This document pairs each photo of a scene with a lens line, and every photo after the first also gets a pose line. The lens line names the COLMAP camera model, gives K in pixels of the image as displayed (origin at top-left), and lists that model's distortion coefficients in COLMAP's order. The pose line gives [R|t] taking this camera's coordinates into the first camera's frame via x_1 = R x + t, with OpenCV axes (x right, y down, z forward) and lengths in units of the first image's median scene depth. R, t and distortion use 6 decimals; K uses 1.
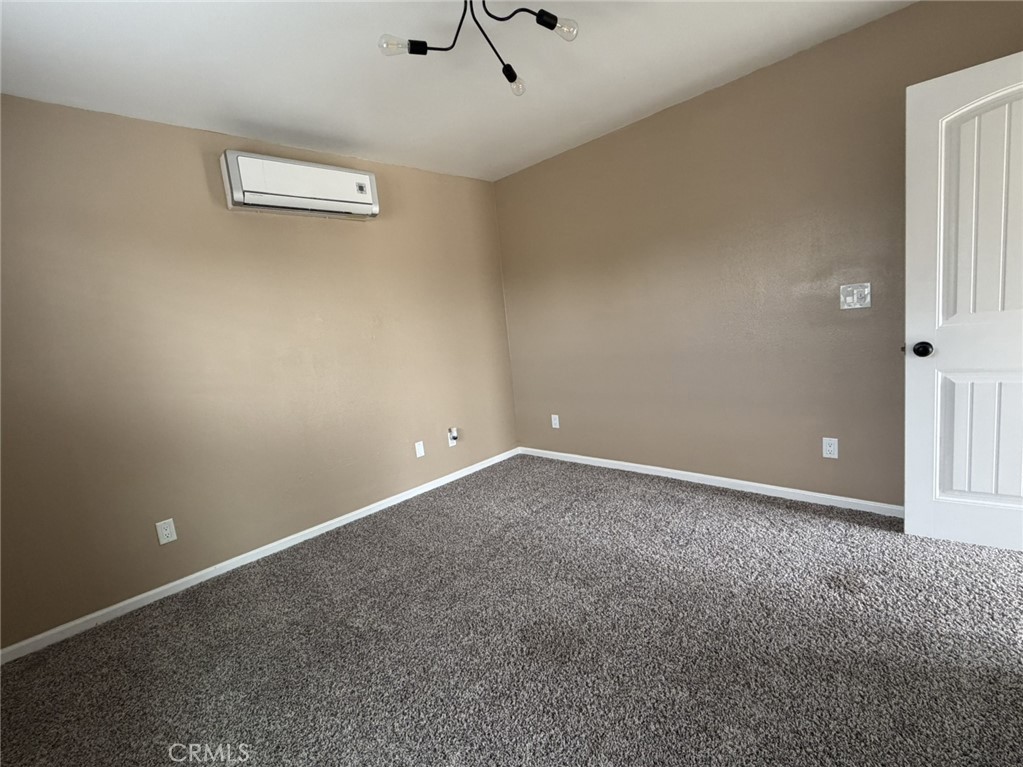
lens RADIAL K [[465.9, 0, 513.4], [0, 465.9, 382.1], [0, 0, 1]] dist [-0.000338, -0.000134]
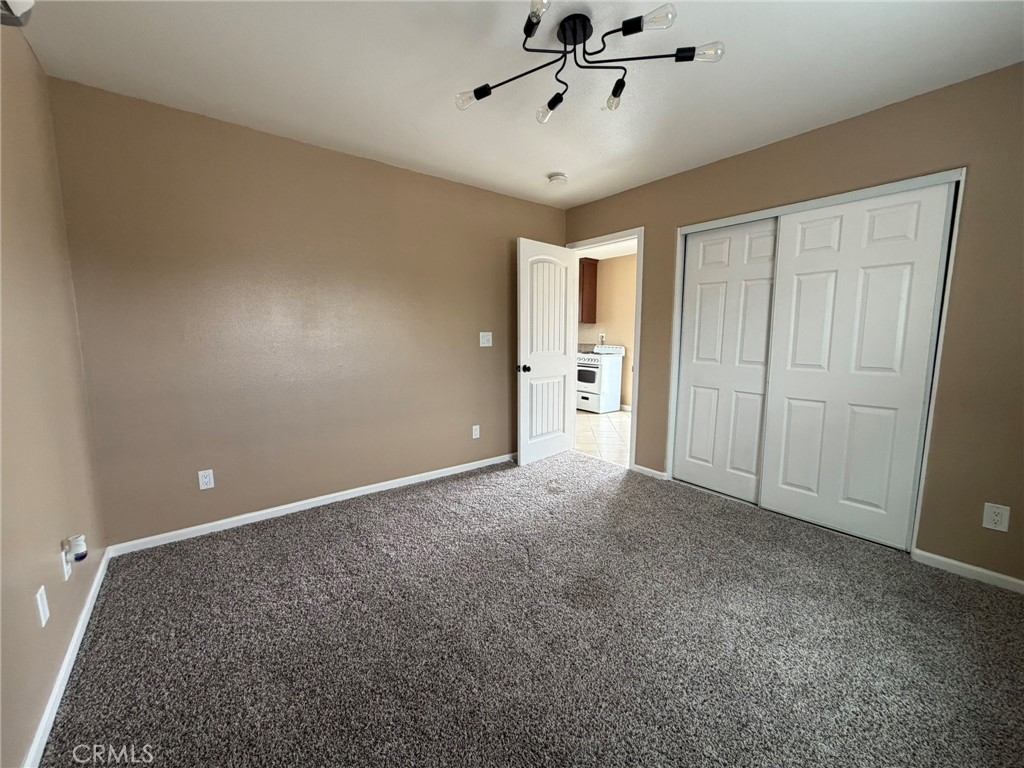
lens RADIAL K [[404.3, 0, 508.7], [0, 404.3, 380.6], [0, 0, 1]] dist [0.004640, 0.000373]
pose [[0.131906, -0.009823, 0.991214, -0.714884], [0.111125, 0.993794, -0.004940, -0.014981], [-0.985014, 0.110800, 0.132179, 0.716197]]
